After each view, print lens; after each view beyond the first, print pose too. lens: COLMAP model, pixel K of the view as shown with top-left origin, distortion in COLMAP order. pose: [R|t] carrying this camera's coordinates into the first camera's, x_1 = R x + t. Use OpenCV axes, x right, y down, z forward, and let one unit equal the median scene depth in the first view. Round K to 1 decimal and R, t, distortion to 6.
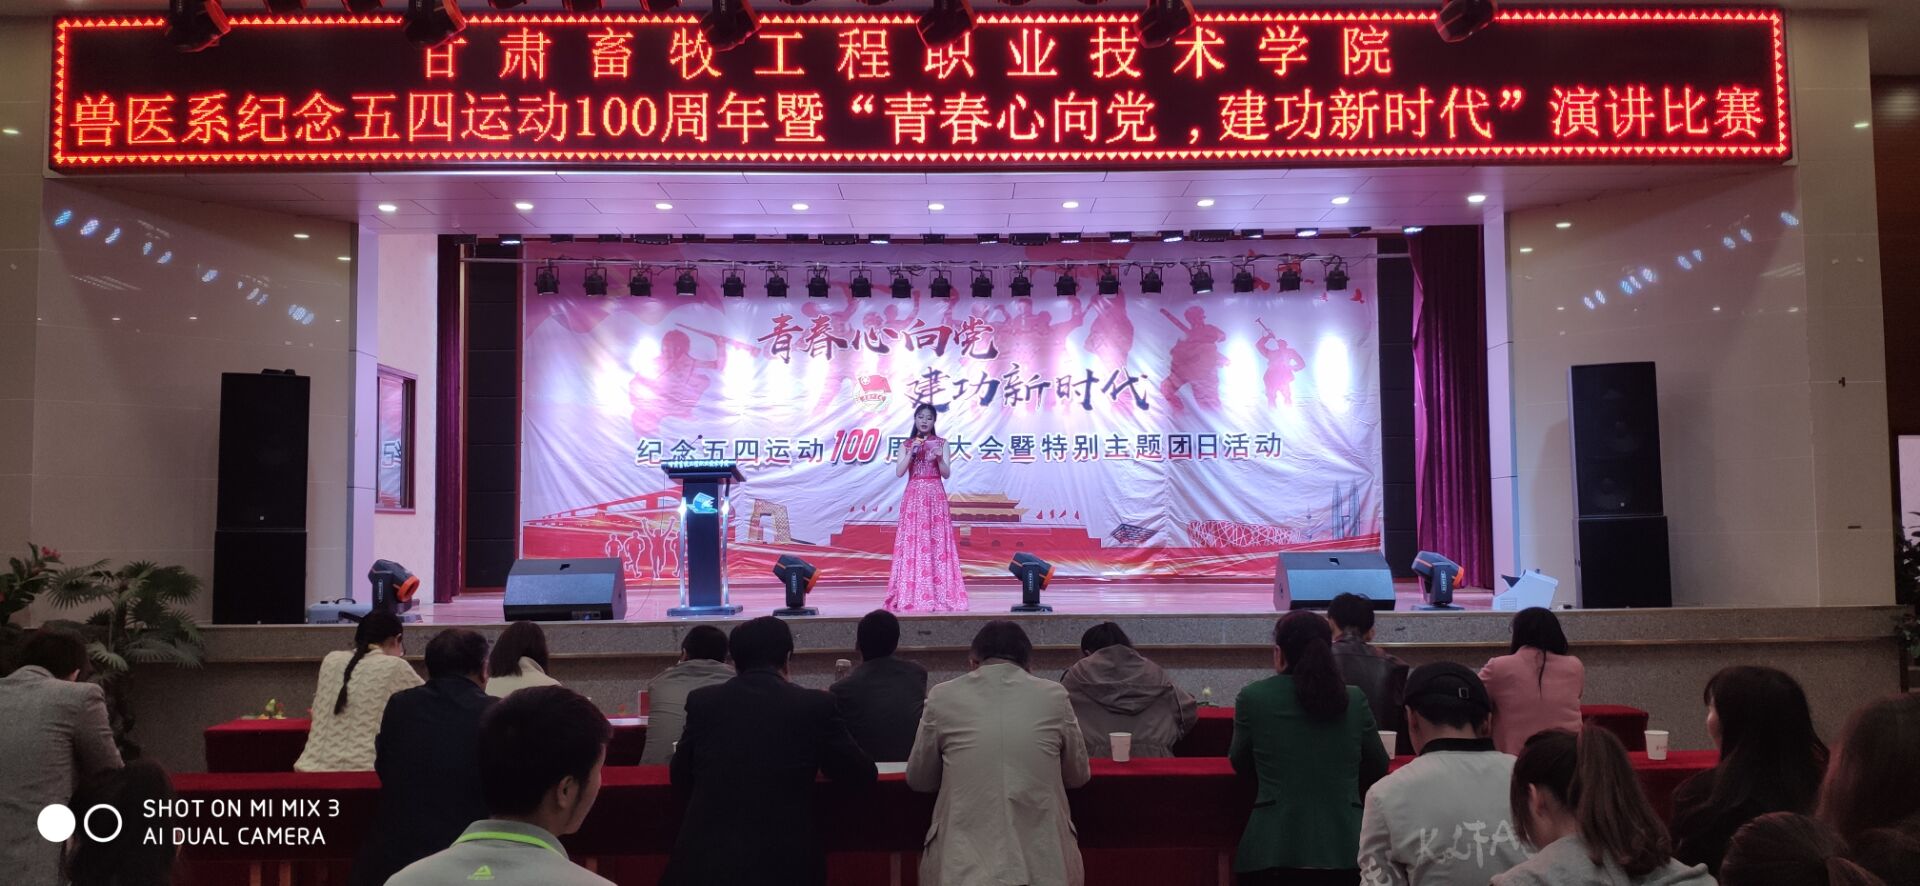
lens RADIAL K [[2013.5, 0, 997.8], [0, 2013.5, 434.4], [0, 0, 1]] dist [0.079806, 0.000000]
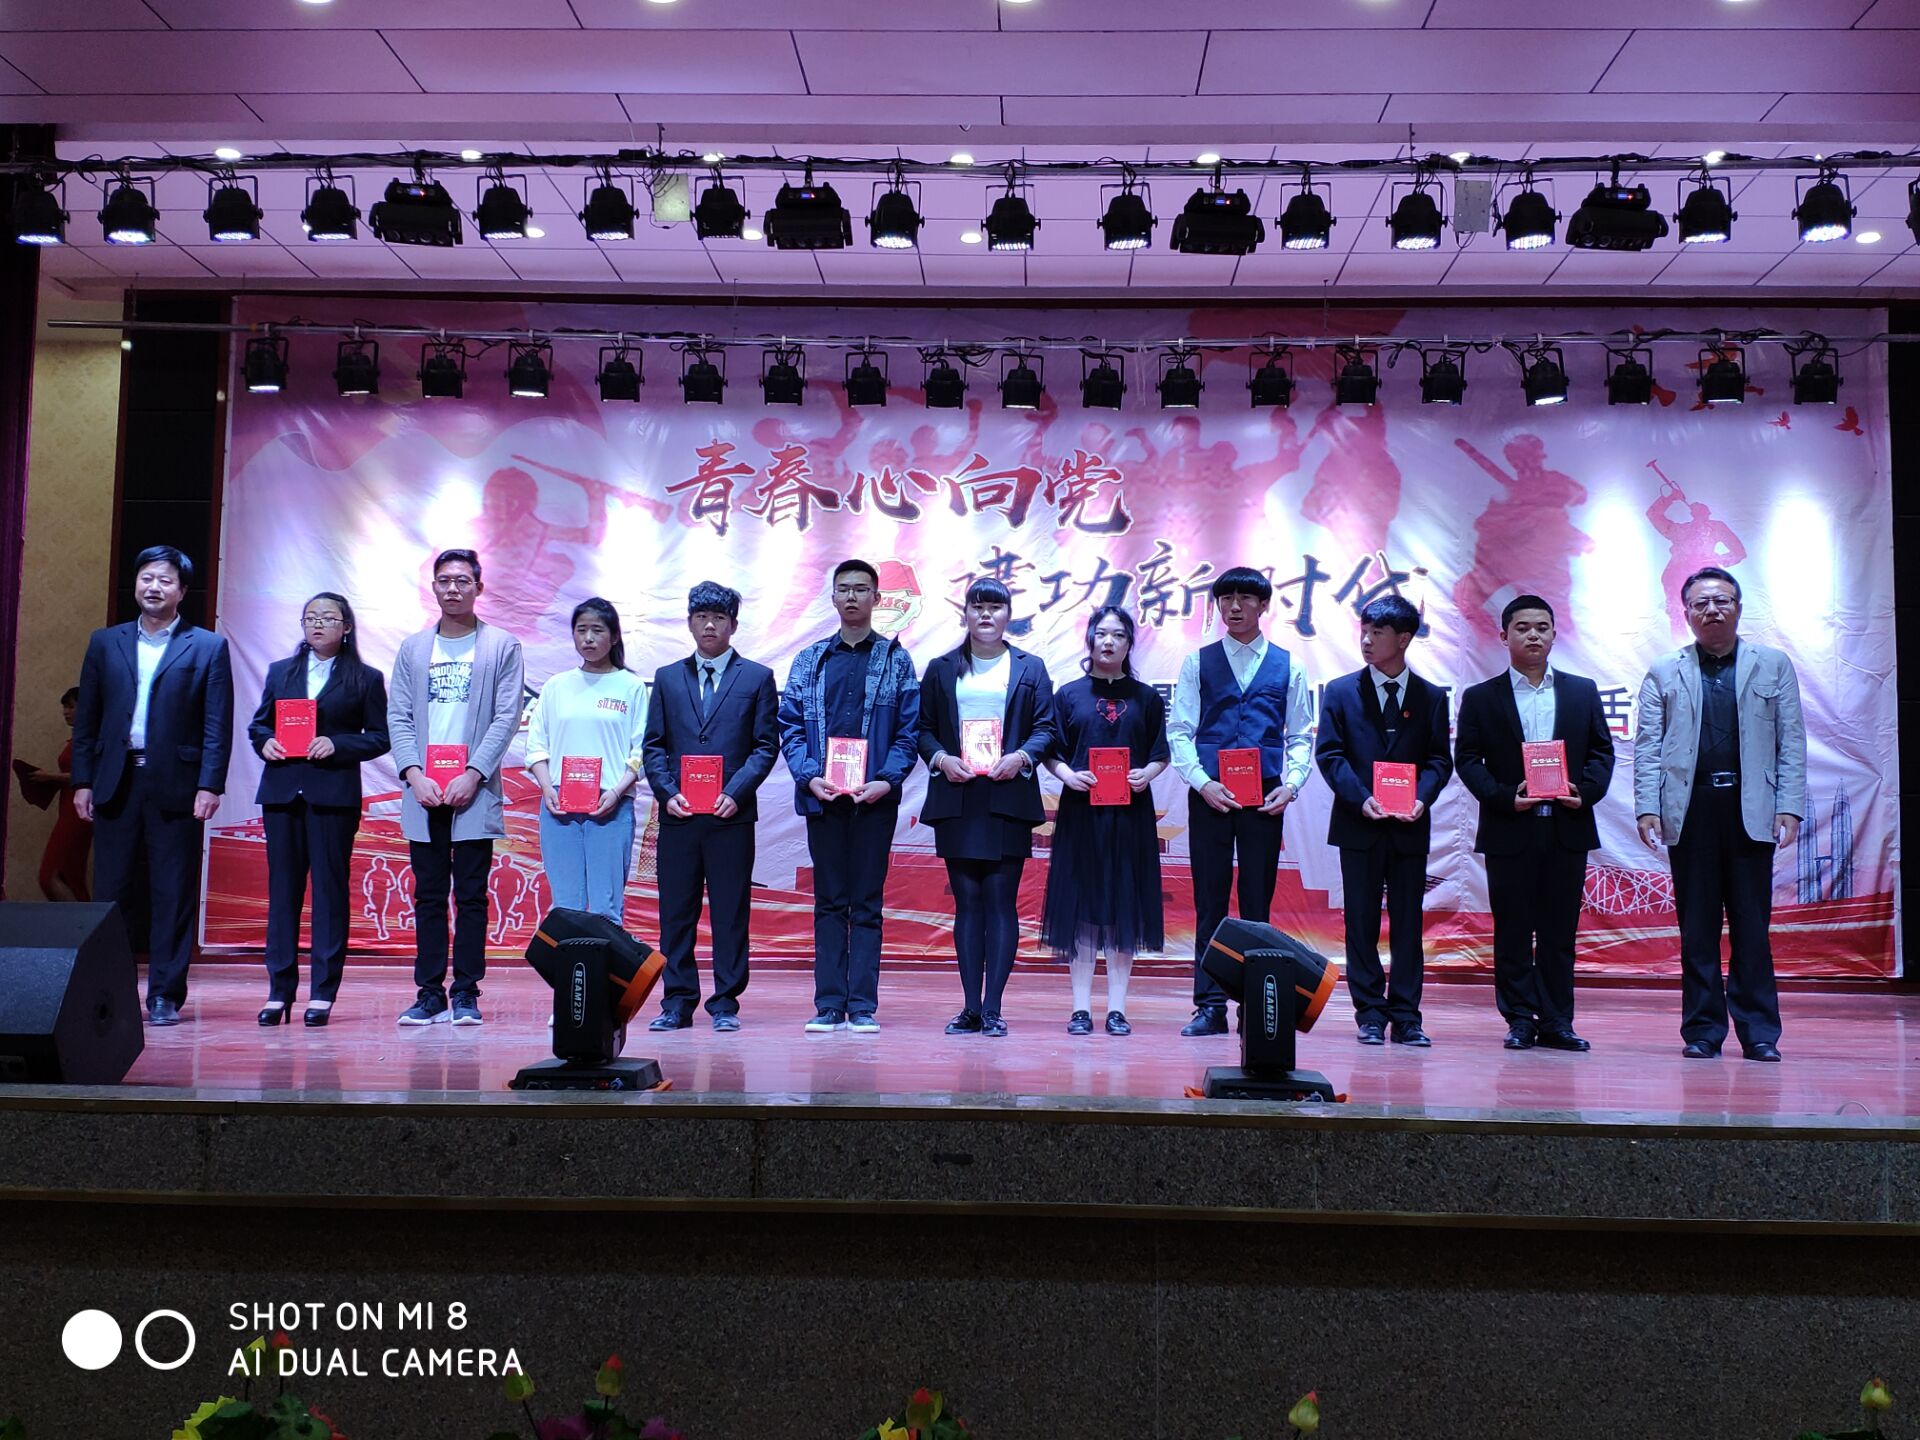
lens RADIAL K [[2223.9, 0, 976.5], [0, 2223.9, 747.2], [0, 0, 1]] dist [0.164264, 0.000000]
pose [[0.998634, 0.021372, -0.047674, -0.015801], [-0.022006, 0.999676, -0.012829, 0.036475], [0.047385, 0.013861, 0.998781, 0.630879]]
